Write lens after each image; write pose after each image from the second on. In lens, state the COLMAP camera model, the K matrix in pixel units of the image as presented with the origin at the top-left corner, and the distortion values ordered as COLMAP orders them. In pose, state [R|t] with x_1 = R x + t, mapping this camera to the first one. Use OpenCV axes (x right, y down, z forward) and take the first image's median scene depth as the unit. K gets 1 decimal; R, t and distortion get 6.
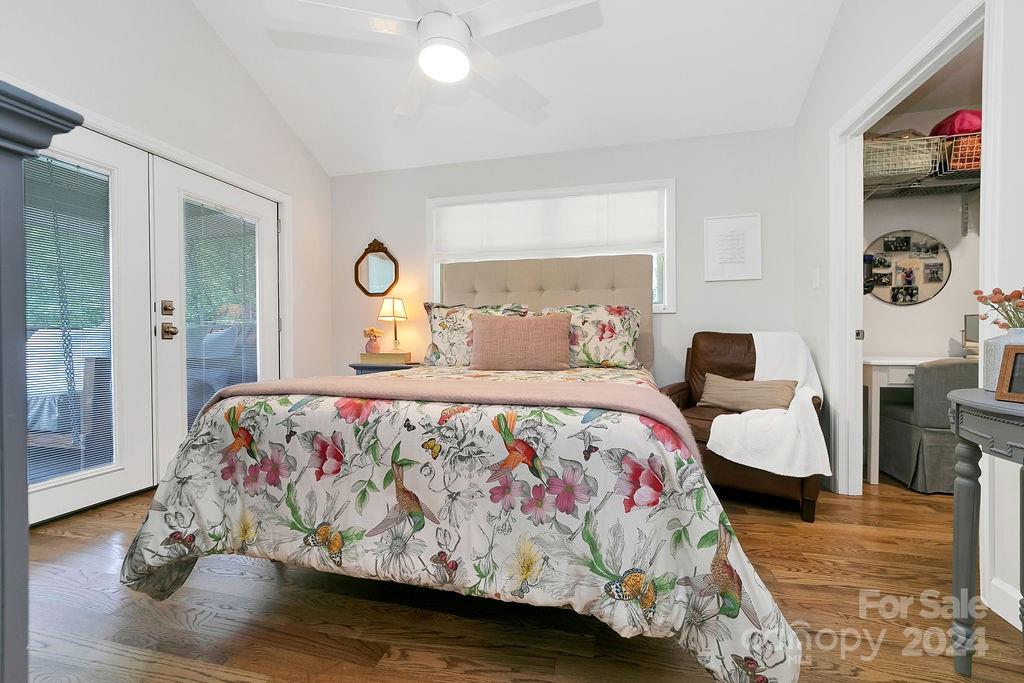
lens RADIAL K [[402.9, 0, 515.1], [0, 402.9, 340.1], [0, 0, 1]] dist [0.002353, 0.000280]
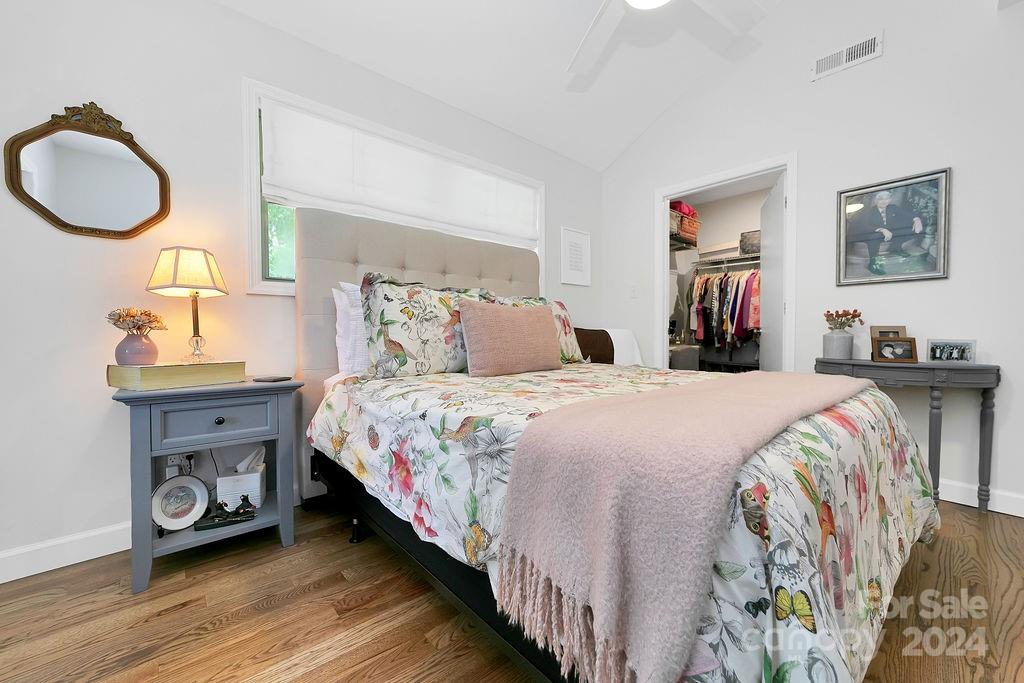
lens RADIAL K [[402.9, 0, 515.5], [0, 402.9, 341.0], [0, 0, 1]] dist [0.002353, 0.000280]
pose [[0.560902, -0.021308, 0.827608, -0.552848], [-0.000744, 0.999655, 0.026242, -0.007712], [-0.827882, -0.015335, 0.560692, 0.454107]]
